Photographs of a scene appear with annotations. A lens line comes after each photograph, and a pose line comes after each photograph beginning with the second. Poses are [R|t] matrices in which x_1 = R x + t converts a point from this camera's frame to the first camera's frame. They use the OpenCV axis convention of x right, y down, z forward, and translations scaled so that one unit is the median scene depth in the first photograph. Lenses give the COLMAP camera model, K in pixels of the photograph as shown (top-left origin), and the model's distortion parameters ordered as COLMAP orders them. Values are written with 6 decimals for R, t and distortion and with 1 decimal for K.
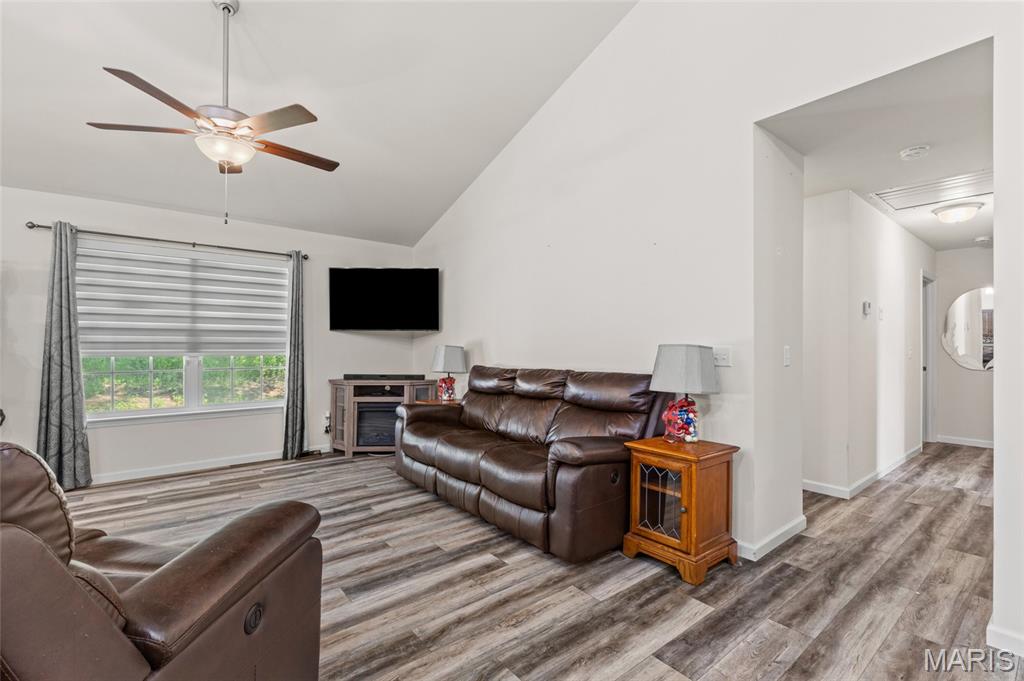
lens RADIAL K [[459.4, 0, 518.4], [0, 459.4, 345.3], [0, 0, 1]] dist [-0.002475, -0.000530]
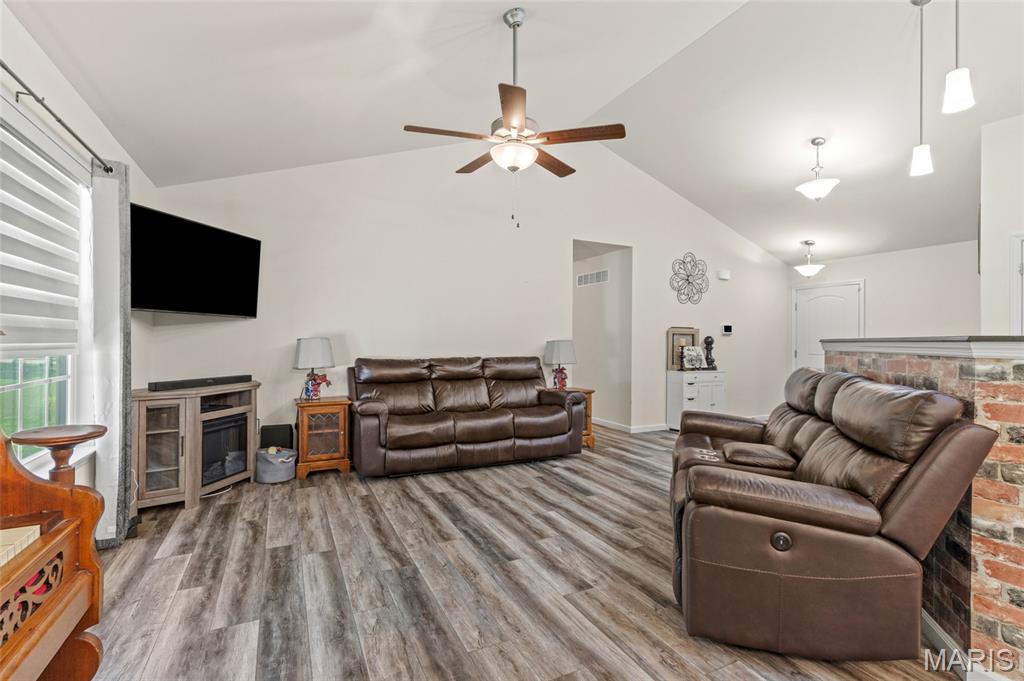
lens RADIAL K [[459.4, 0, 518.1], [0, 459.4, 341.0], [0, 0, 1]] dist [-0.002475, -0.000530]
pose [[0.224861, 0.005405, 0.974376, -1.351446], [-0.008322, 0.999959, -0.003626, 0.008672], [-0.974355, -0.007294, 0.224896, 0.609407]]
